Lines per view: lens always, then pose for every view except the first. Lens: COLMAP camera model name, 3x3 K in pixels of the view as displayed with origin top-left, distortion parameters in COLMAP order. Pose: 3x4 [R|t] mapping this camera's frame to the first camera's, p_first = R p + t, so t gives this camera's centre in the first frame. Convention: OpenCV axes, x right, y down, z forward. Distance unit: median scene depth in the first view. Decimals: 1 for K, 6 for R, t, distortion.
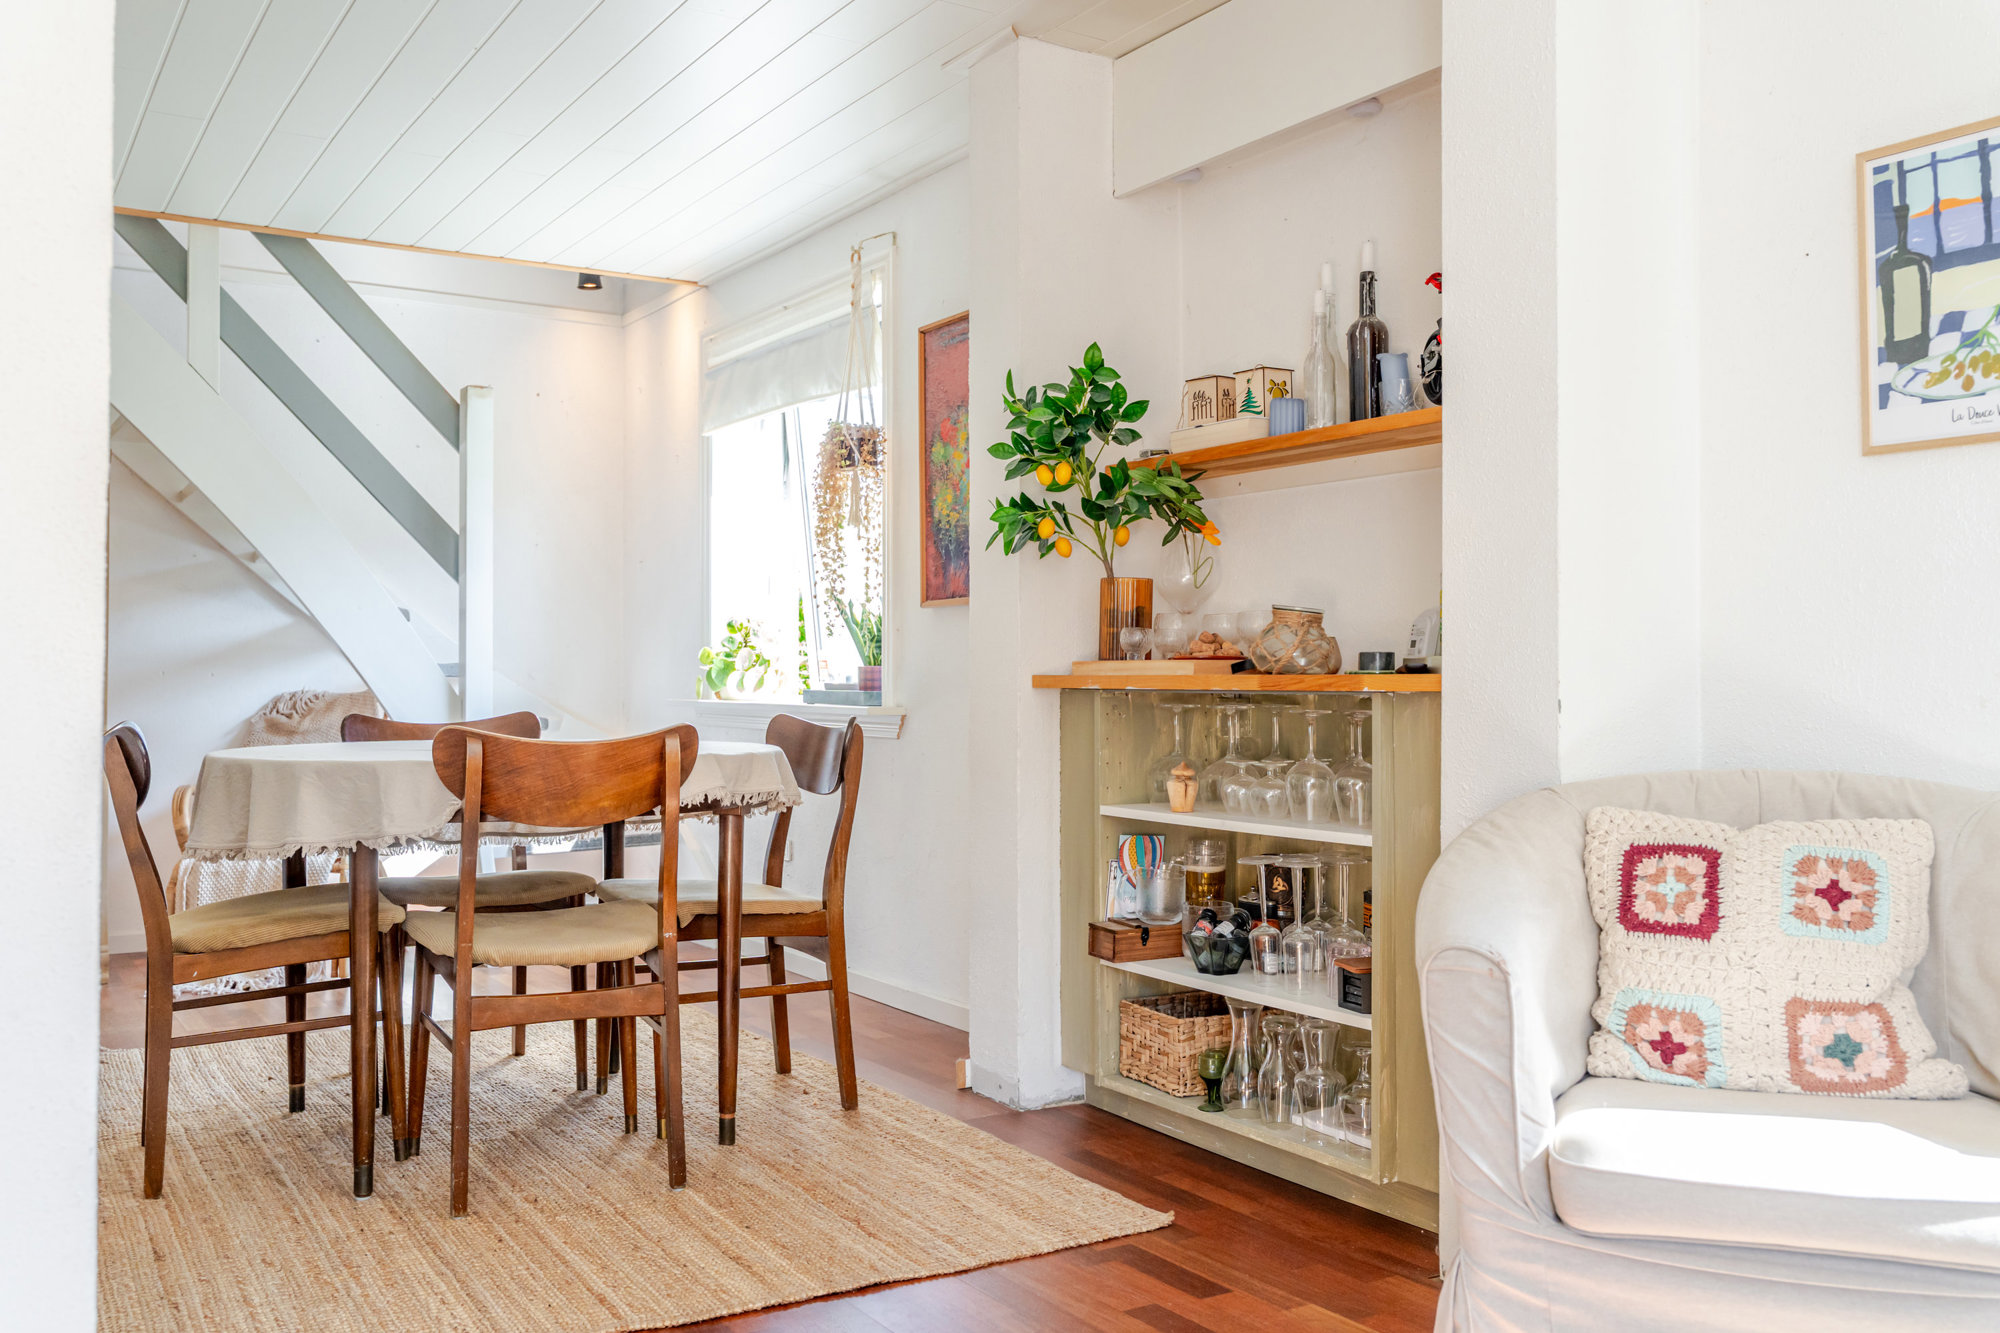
lens RADIAL K [[1778.9, 0, 990.1], [0, 1778.9, 654.4], [0, 0, 1]] dist [-0.000693, -0.009689]
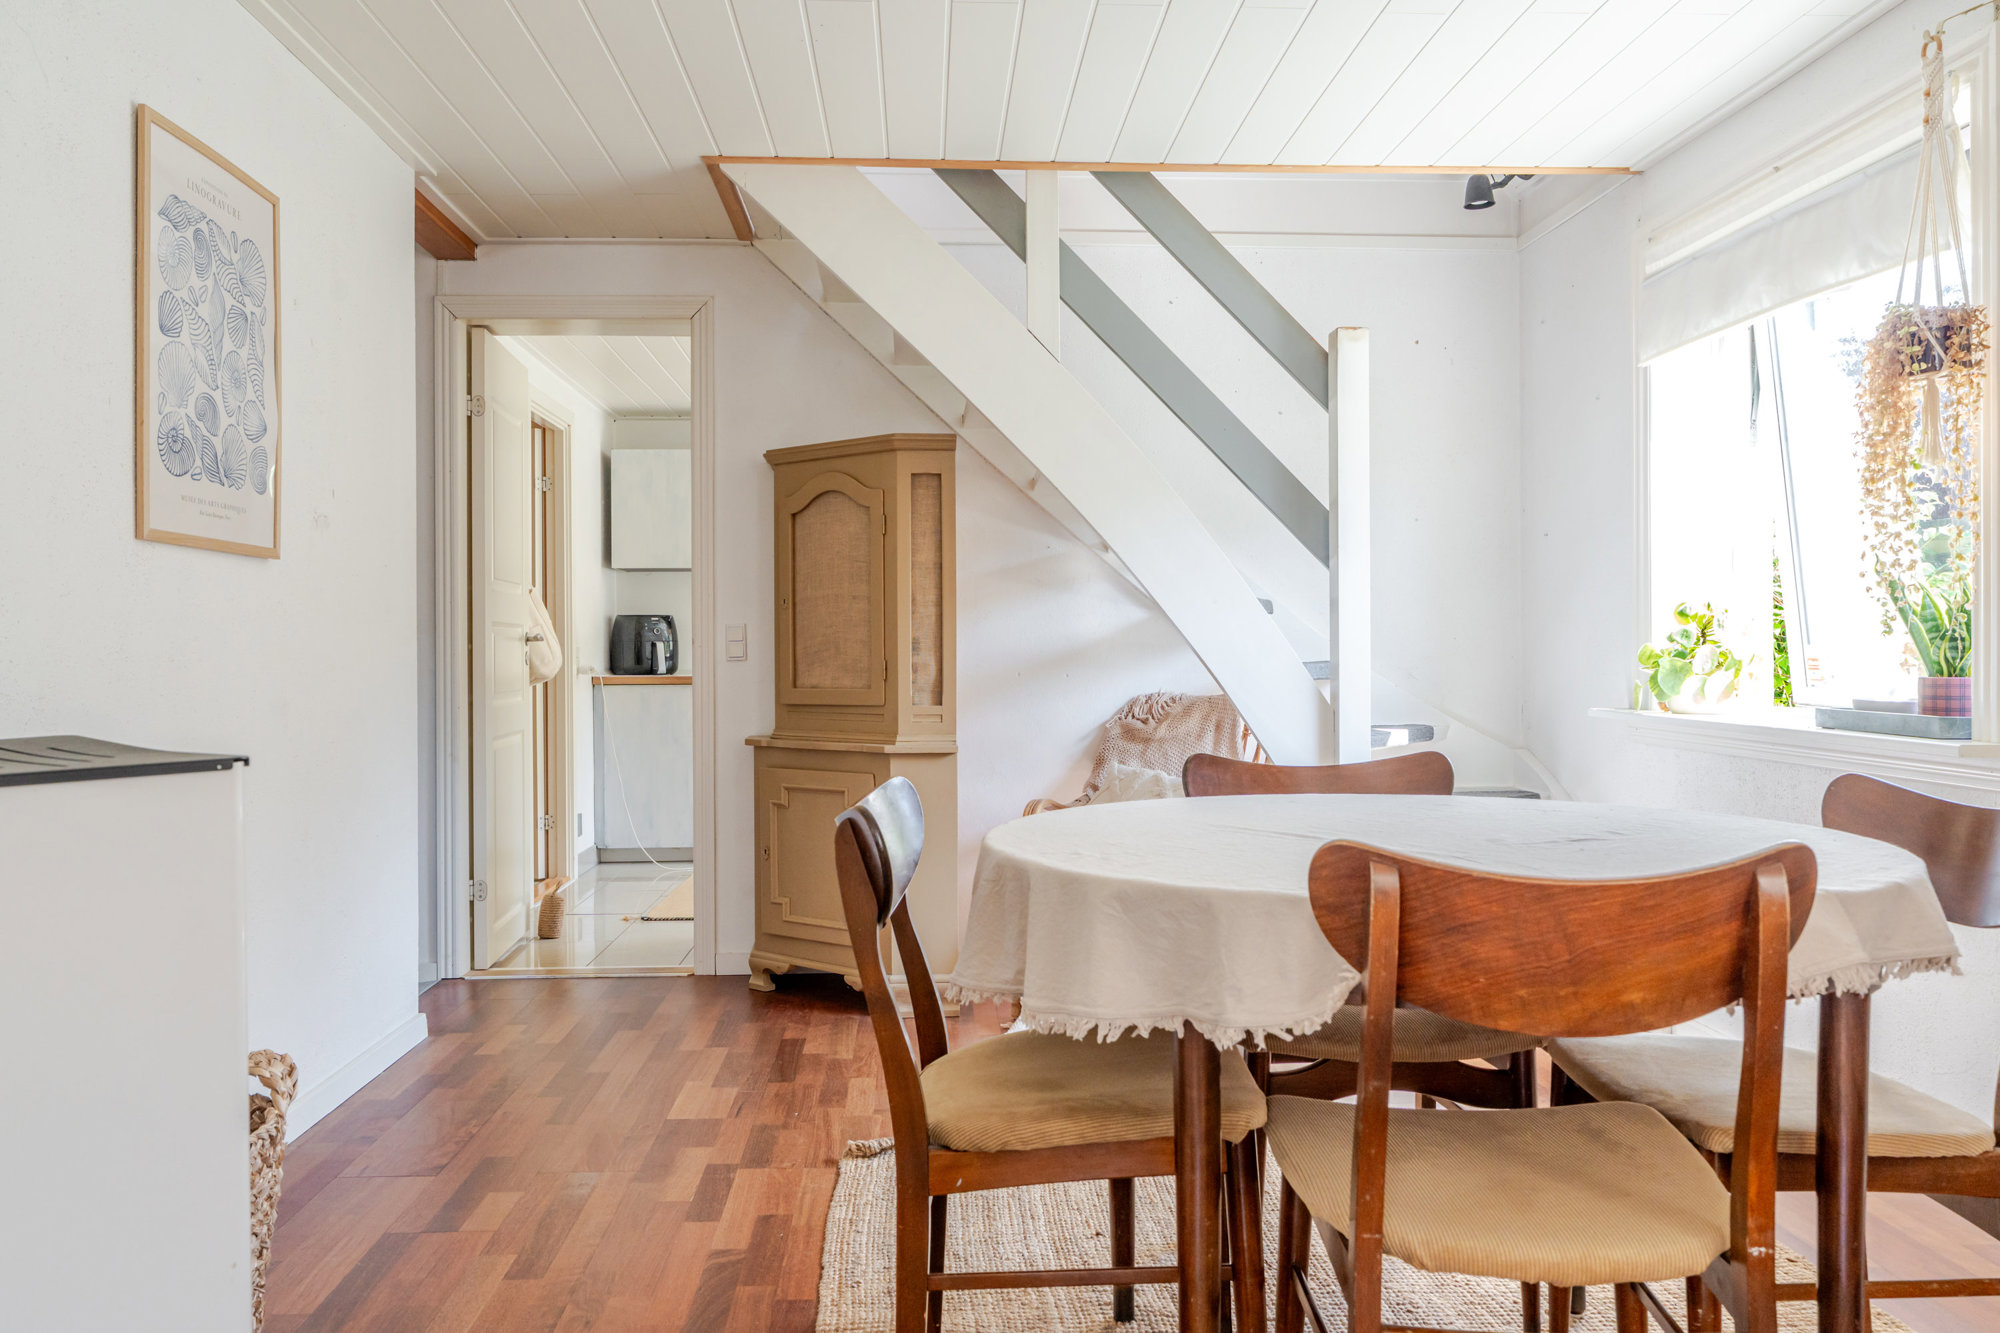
lens RADIAL K [[1560.4, 0, 993.6], [0, 1560.4, 651.5], [0, 0, 1]] dist [0.003614, 0.014710]
pose [[0.880299, -0.004706, -0.474396, -0.097596], [0.012965, 0.999816, 0.014141, -0.014948], [0.474242, -0.018599, 0.880198, 0.304256]]
